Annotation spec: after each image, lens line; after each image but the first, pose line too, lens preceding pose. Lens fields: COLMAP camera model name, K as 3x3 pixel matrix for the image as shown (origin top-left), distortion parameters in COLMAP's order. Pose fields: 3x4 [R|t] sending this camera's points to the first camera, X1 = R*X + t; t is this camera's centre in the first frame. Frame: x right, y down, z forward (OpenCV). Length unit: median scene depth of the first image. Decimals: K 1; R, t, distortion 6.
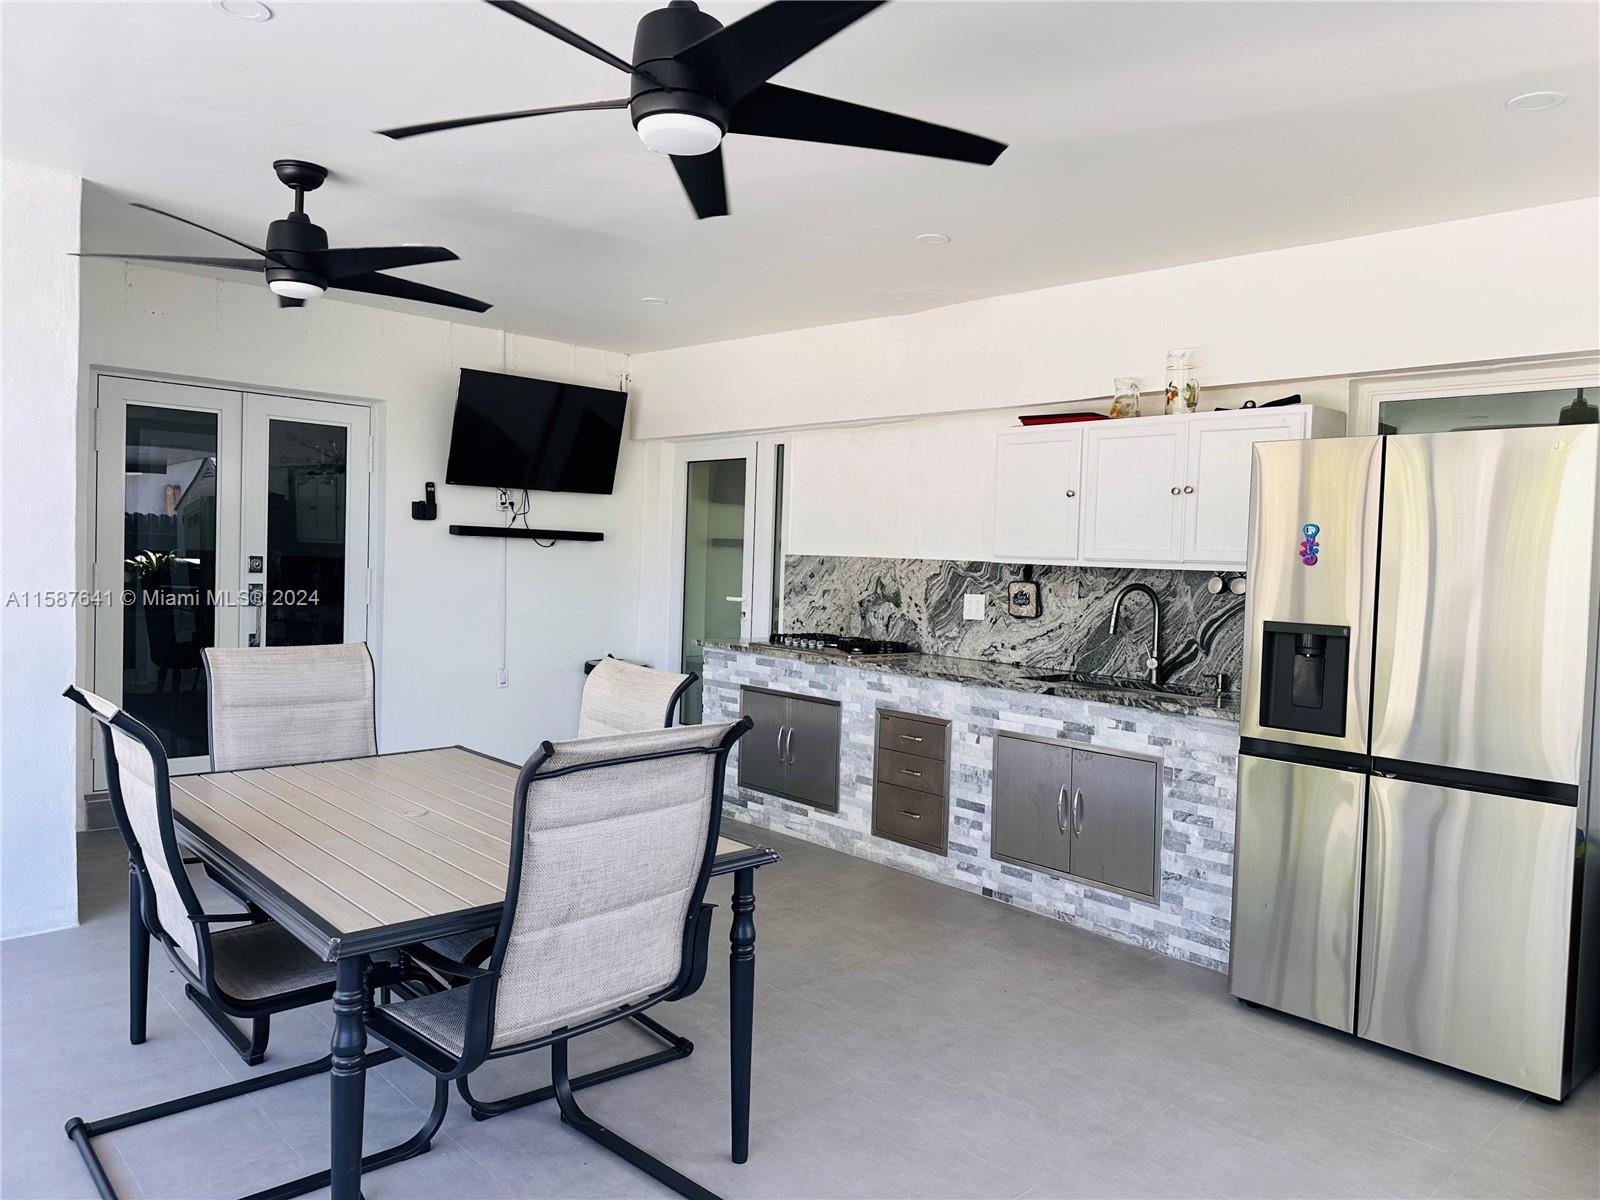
lens RADIAL K [[1084.2, 0, 796.8], [0, 1084.2, 601.7], [0, 0, 1]] dist [0.107269, -0.174791]
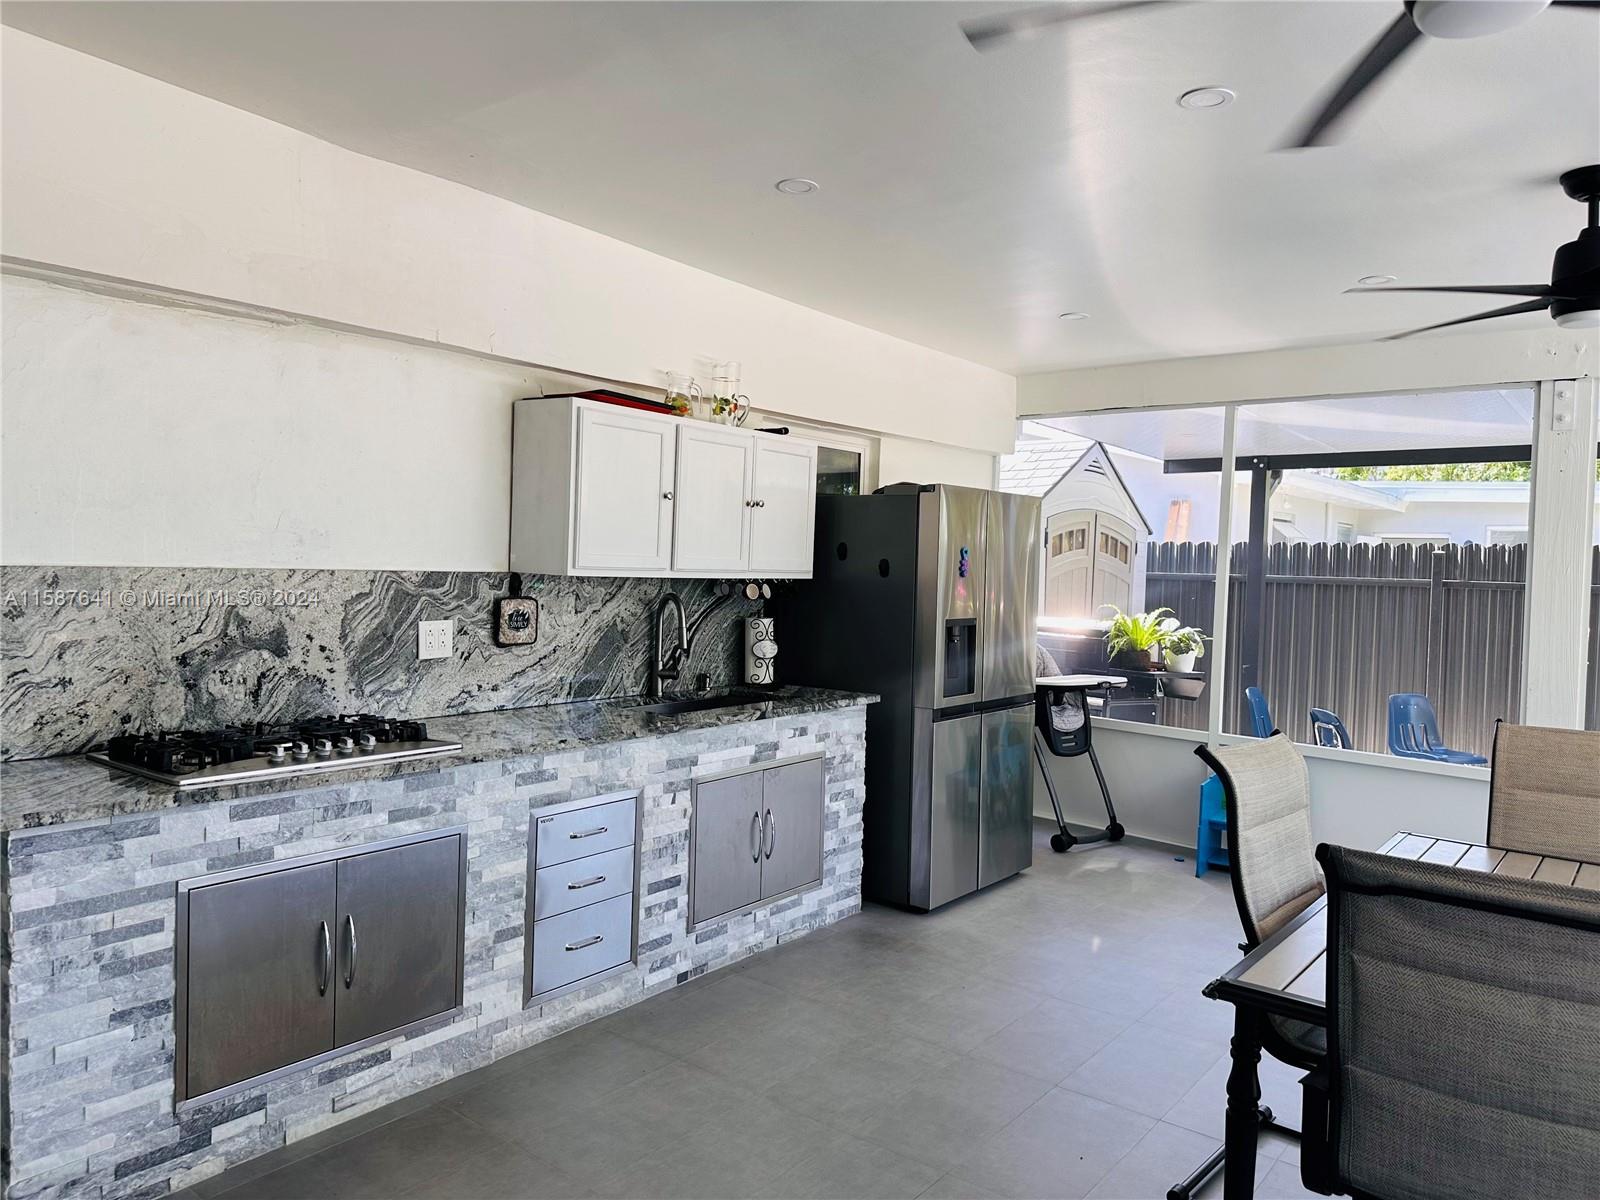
lens RADIAL K [[1111.5, 0, 797.7], [0, 1111.5, 600.8], [0, 0, 1]] dist [0.088605, -0.193760]
pose [[-0.167327, -0.073022, 0.983193, -0.581290], [0.010773, 0.997058, 0.075885, -0.072470], [-0.985843, 0.023289, -0.166048, 0.935047]]
